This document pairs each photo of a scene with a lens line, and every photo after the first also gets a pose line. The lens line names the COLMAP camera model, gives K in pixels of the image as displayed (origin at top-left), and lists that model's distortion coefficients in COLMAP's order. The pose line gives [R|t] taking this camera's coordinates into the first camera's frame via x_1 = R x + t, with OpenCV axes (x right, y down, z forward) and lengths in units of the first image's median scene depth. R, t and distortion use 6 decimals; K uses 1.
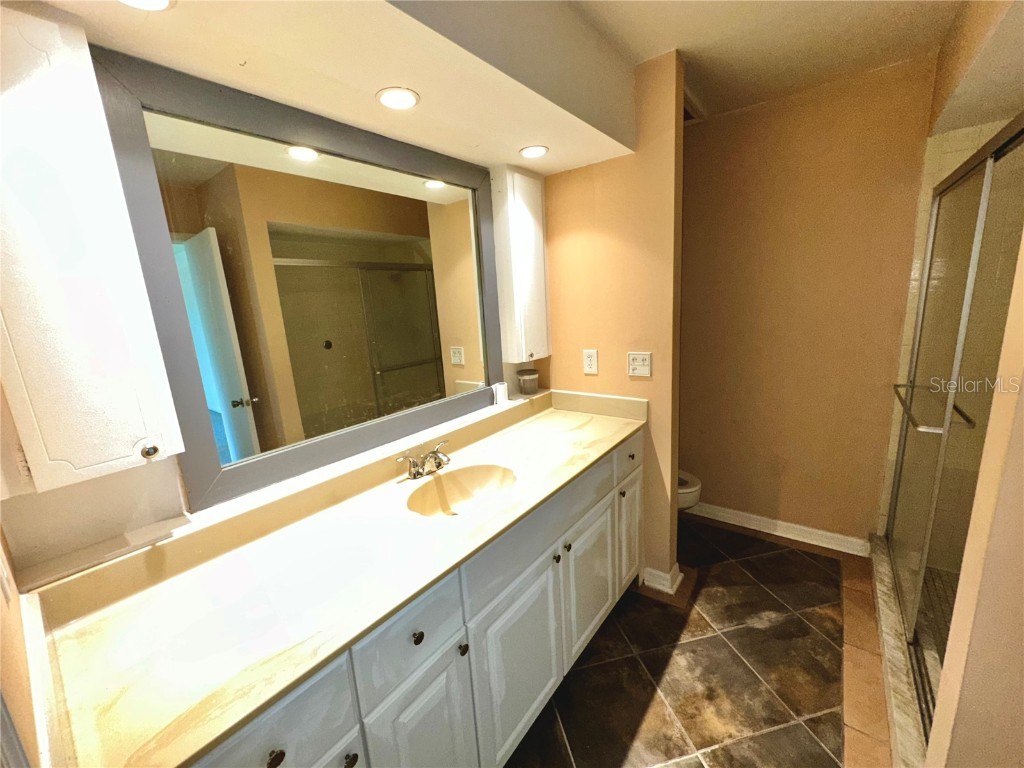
lens RADIAL K [[413.8, 0, 517.8], [0, 413.8, 382.9], [0, 0, 1]] dist [-0.007406, 0.001416]
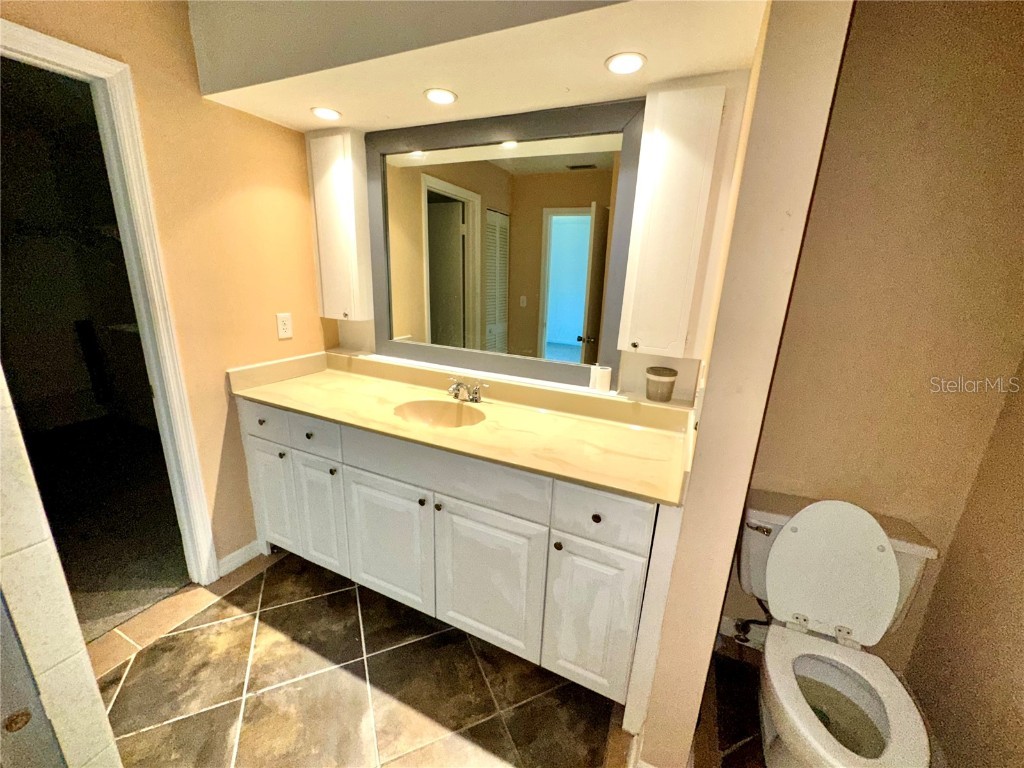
lens RADIAL K [[413.8, 0, 514.8], [0, 413.8, 388.6], [0, 0, 1]] dist [-0.007406, 0.001416]
pose [[0.190737, 0.328570, -0.925019, 0.926480], [-0.243722, 0.928665, 0.279610, -0.195298], [0.950904, 0.172116, 0.257211, 0.783334]]
